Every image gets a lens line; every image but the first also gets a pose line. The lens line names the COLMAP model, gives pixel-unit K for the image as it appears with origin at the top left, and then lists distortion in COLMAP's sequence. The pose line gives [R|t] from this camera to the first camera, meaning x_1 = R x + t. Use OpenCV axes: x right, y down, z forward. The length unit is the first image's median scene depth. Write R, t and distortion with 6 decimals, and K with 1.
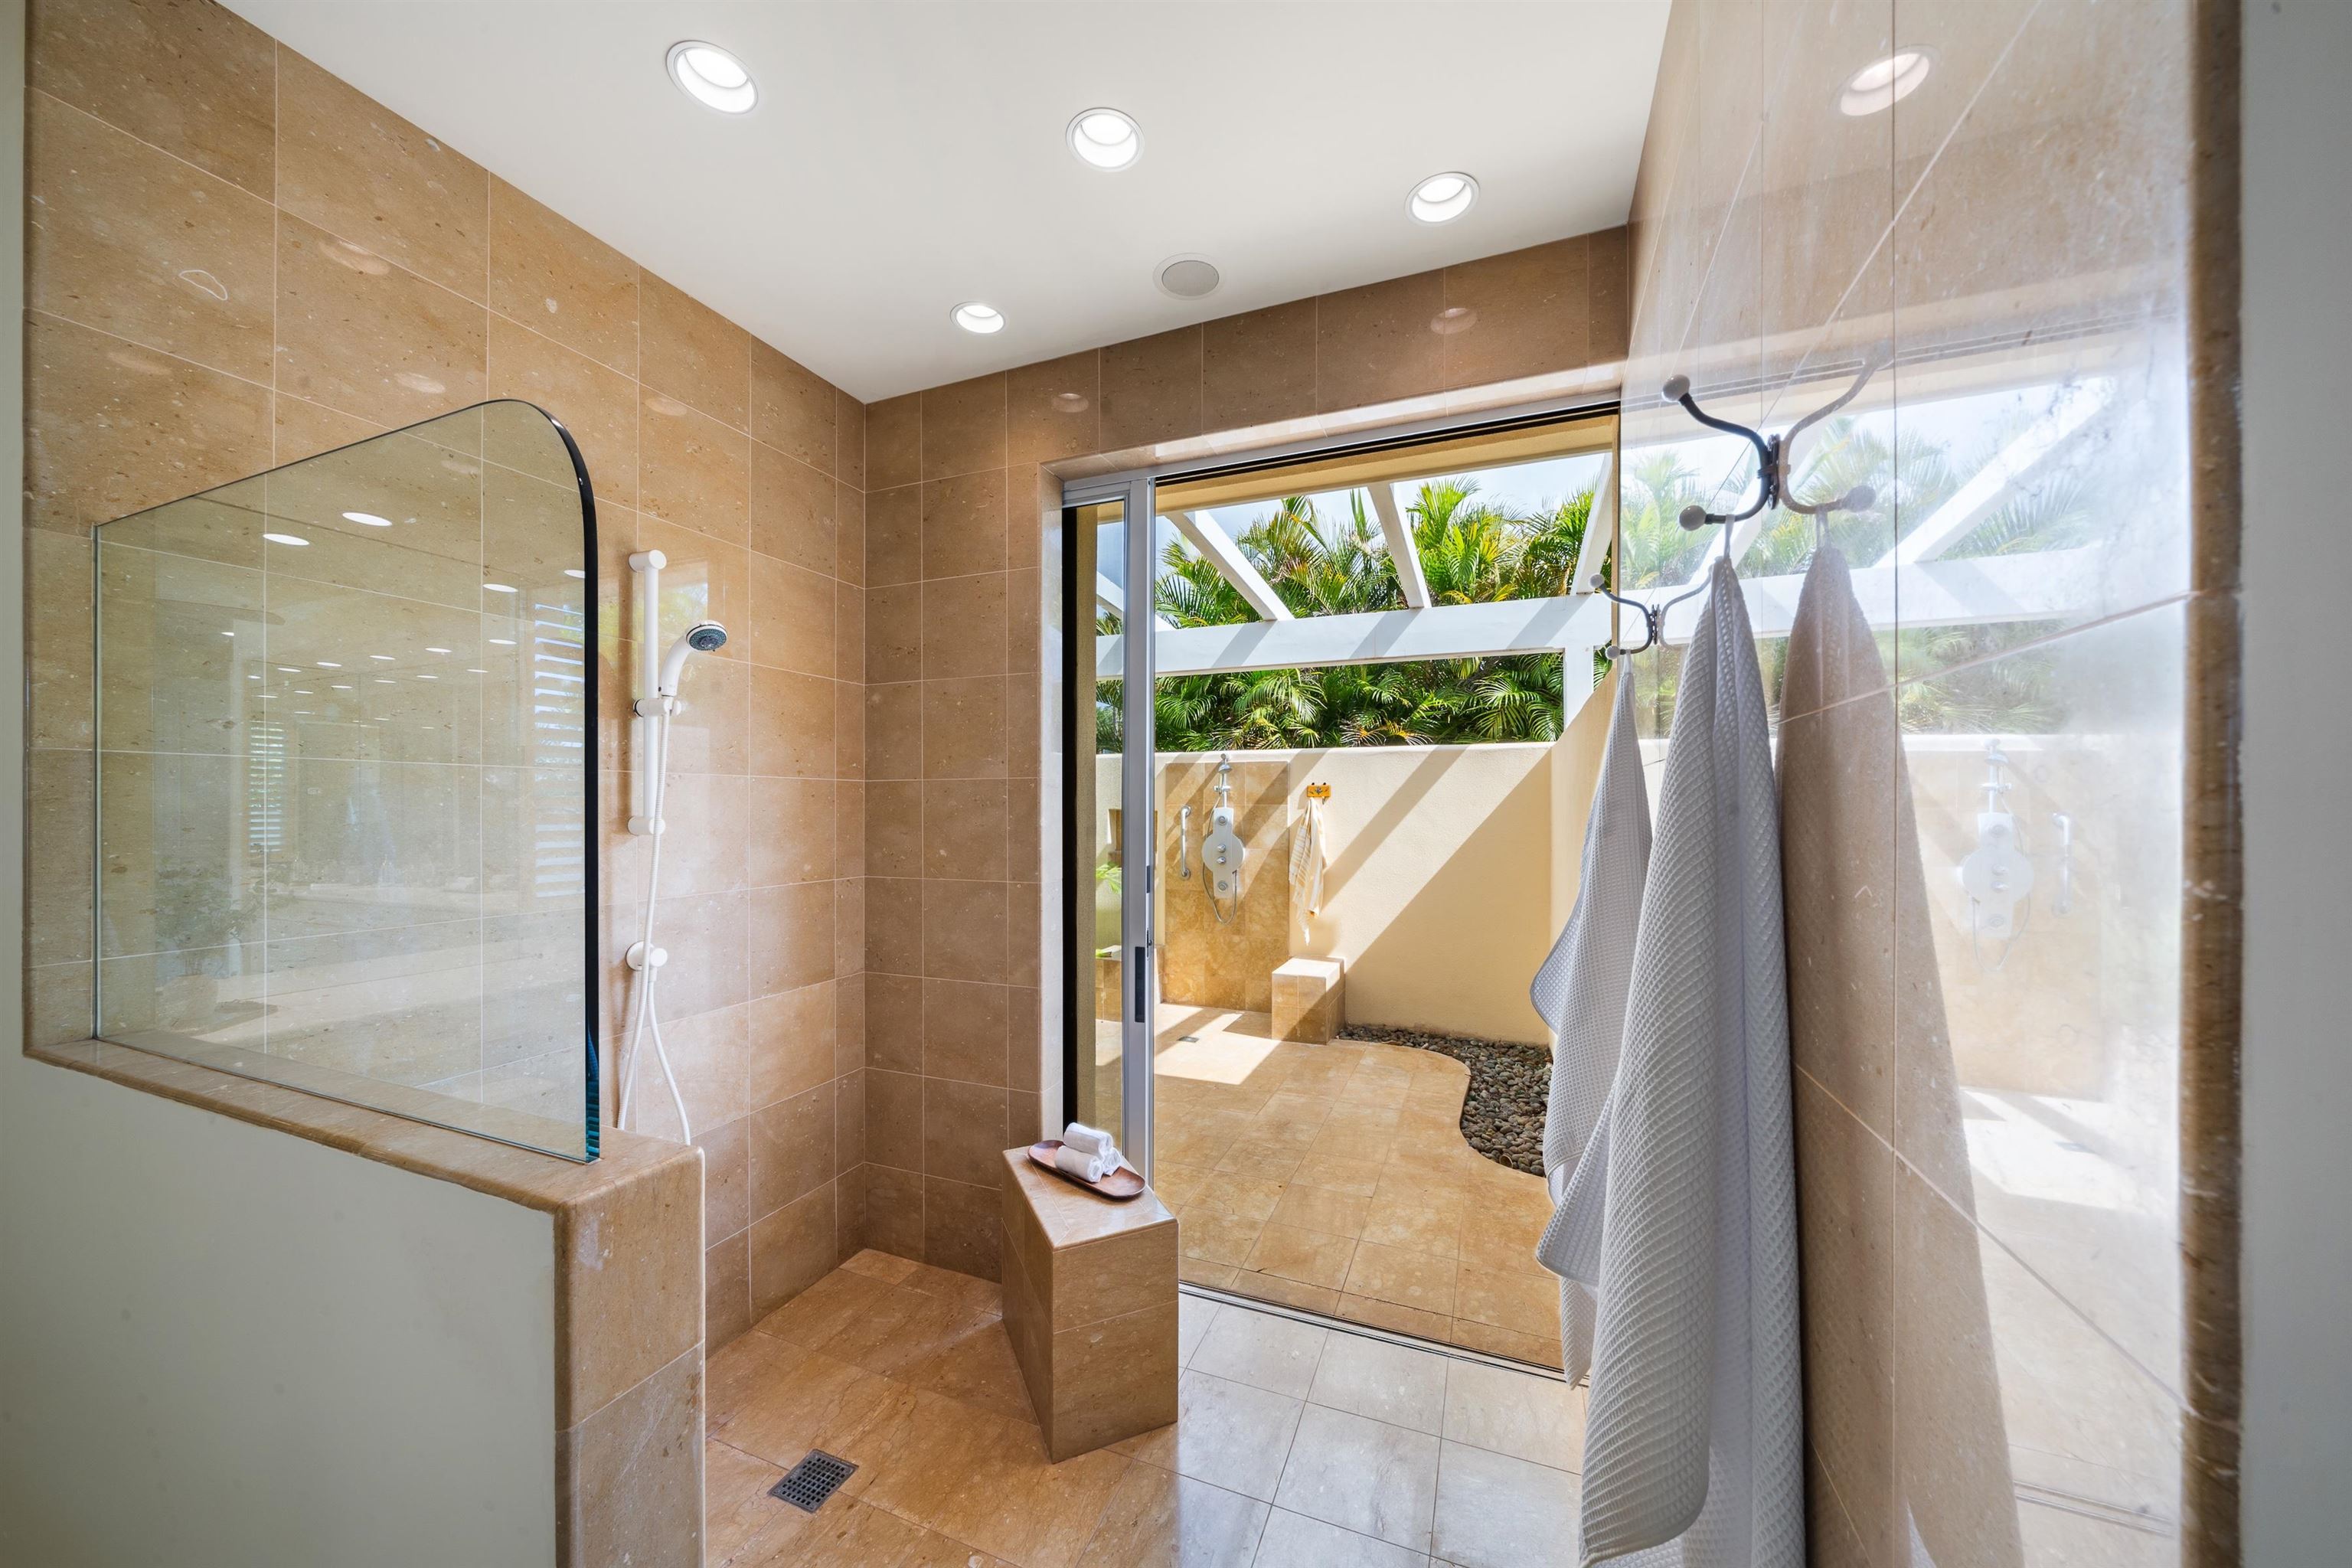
lens RADIAL K [[798.1, 0, 1177.3], [0, 798.1, 808.5], [0, 0, 1]] dist [-0.000874, 0.000012]
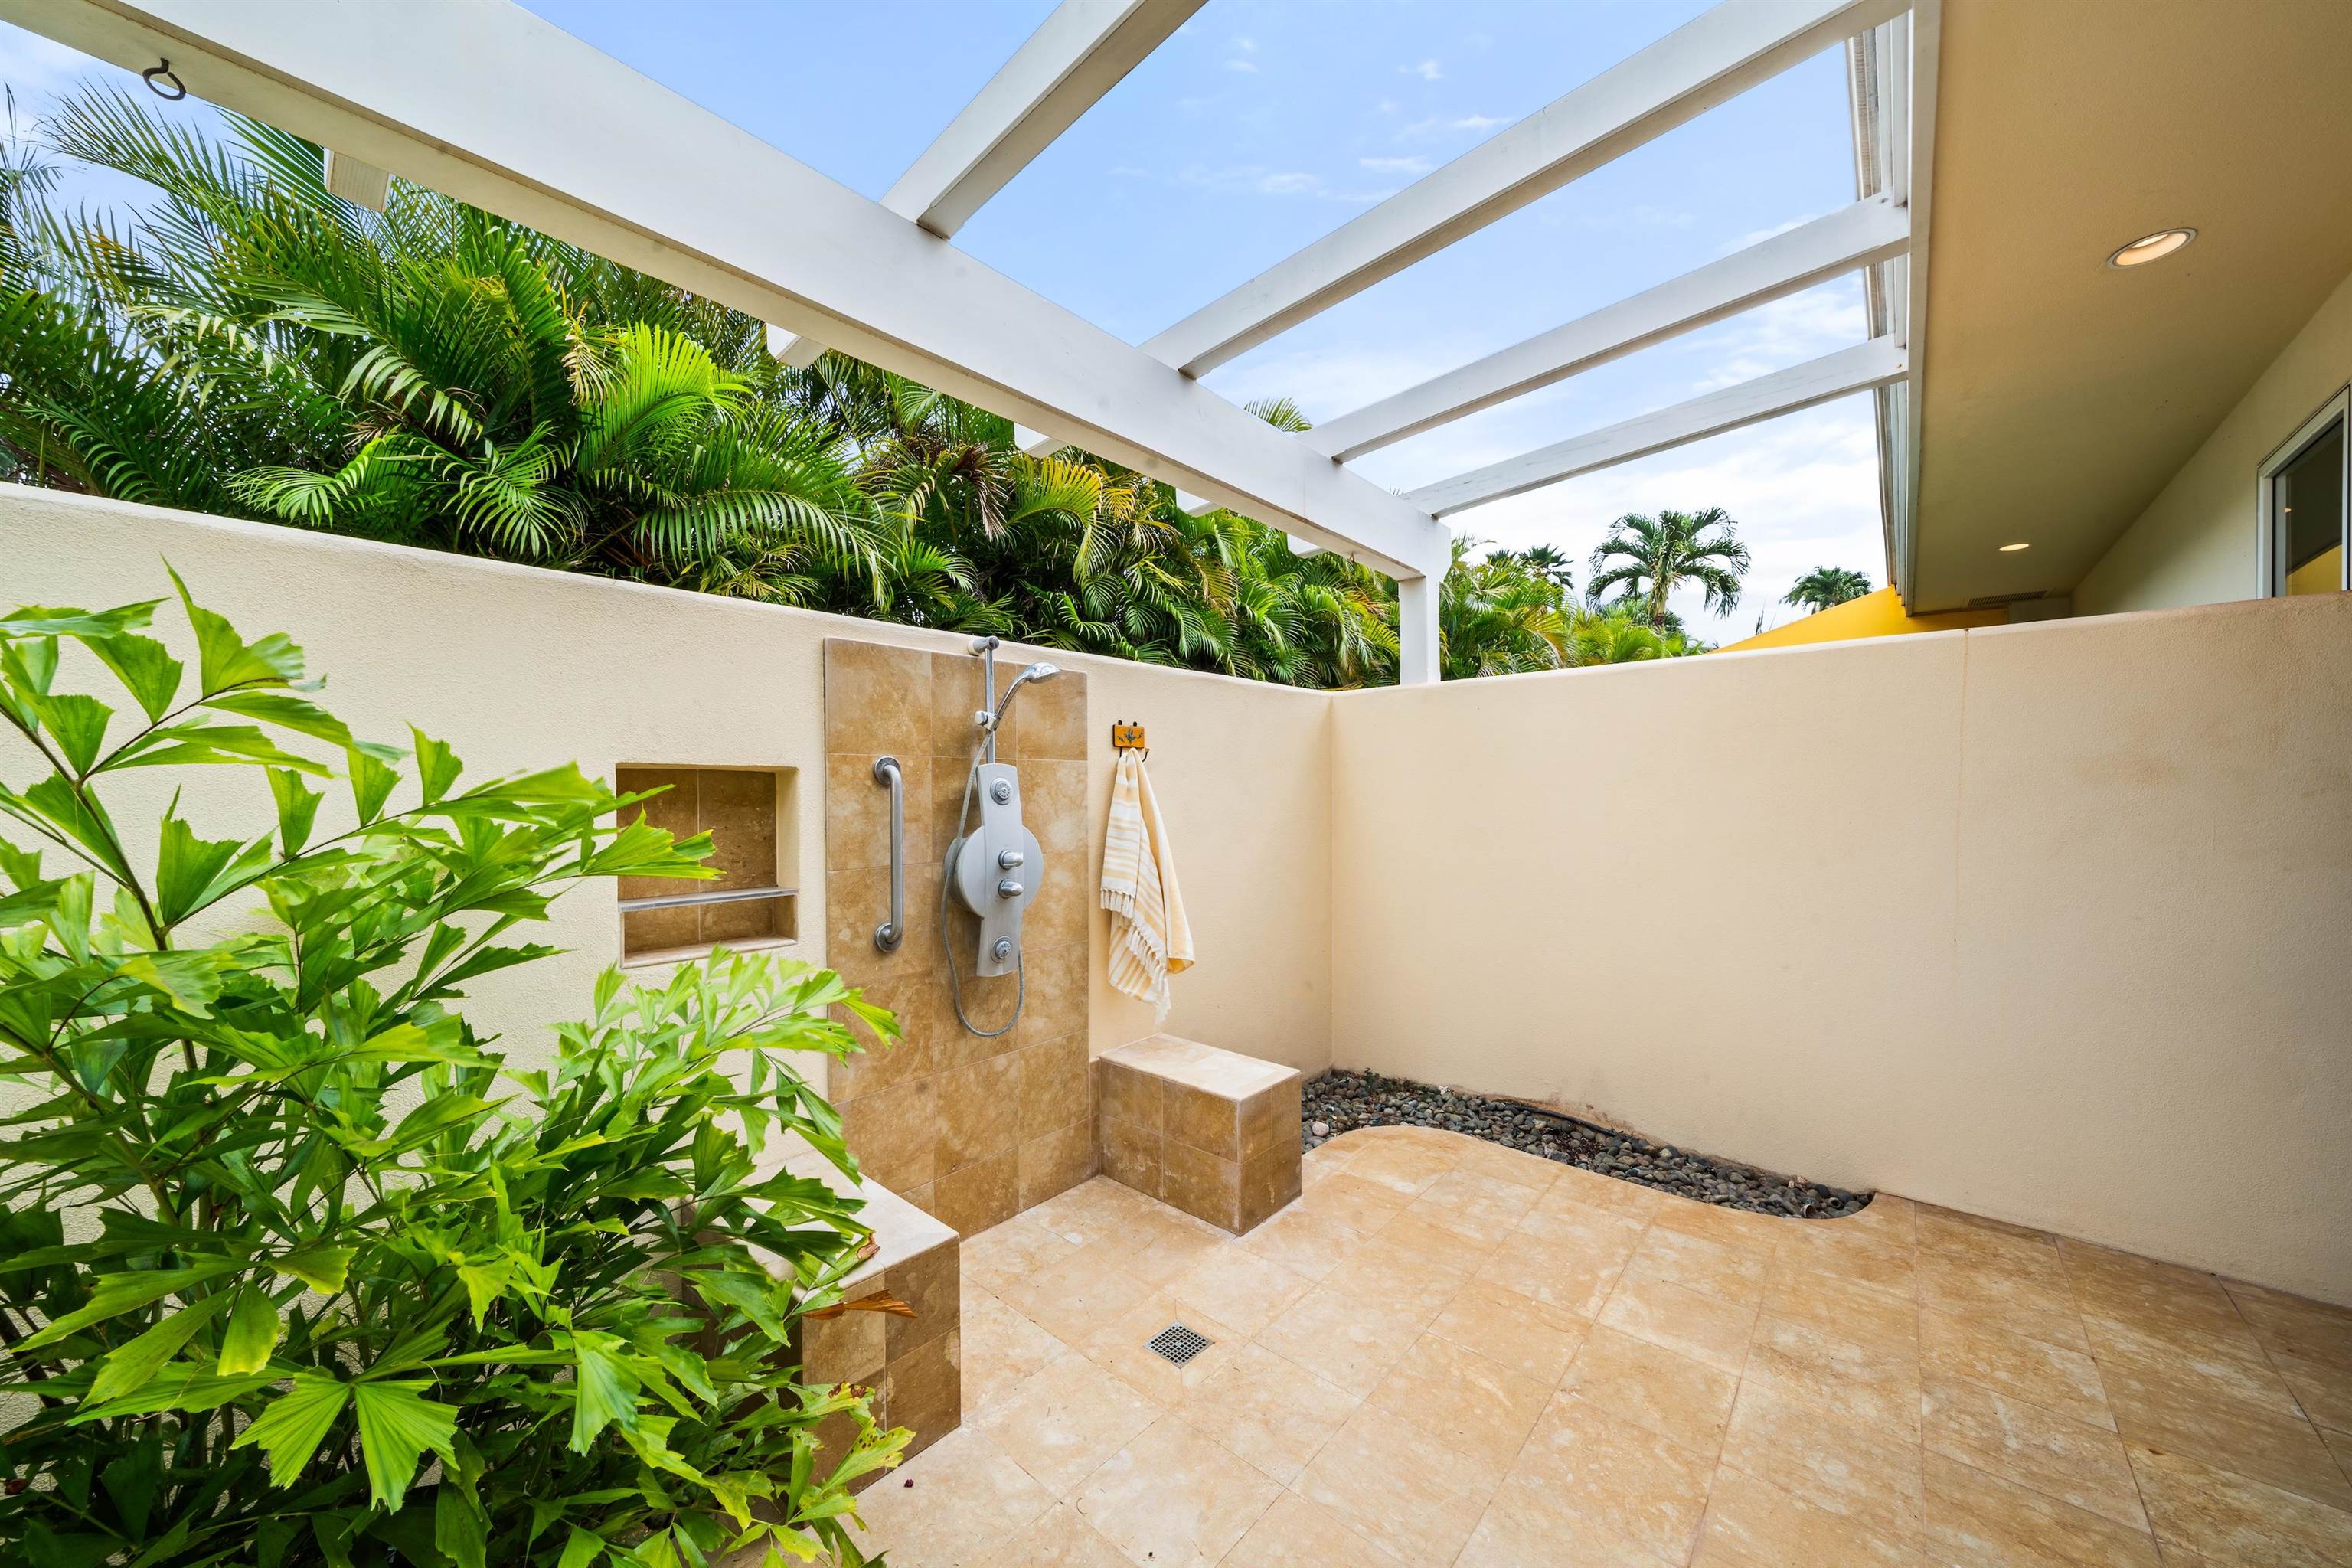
lens RADIAL K [[828.1, 0, 1176.3], [0, 828.1, 805.2], [0, 0, 1]] dist [0.001242, 0.000121]
pose [[0.335810, -0.019951, 0.941718, -0.406939], [0.002462, 0.999791, 0.020303, 0.015481], [-0.941927, -0.004499, 0.335789, 0.955714]]
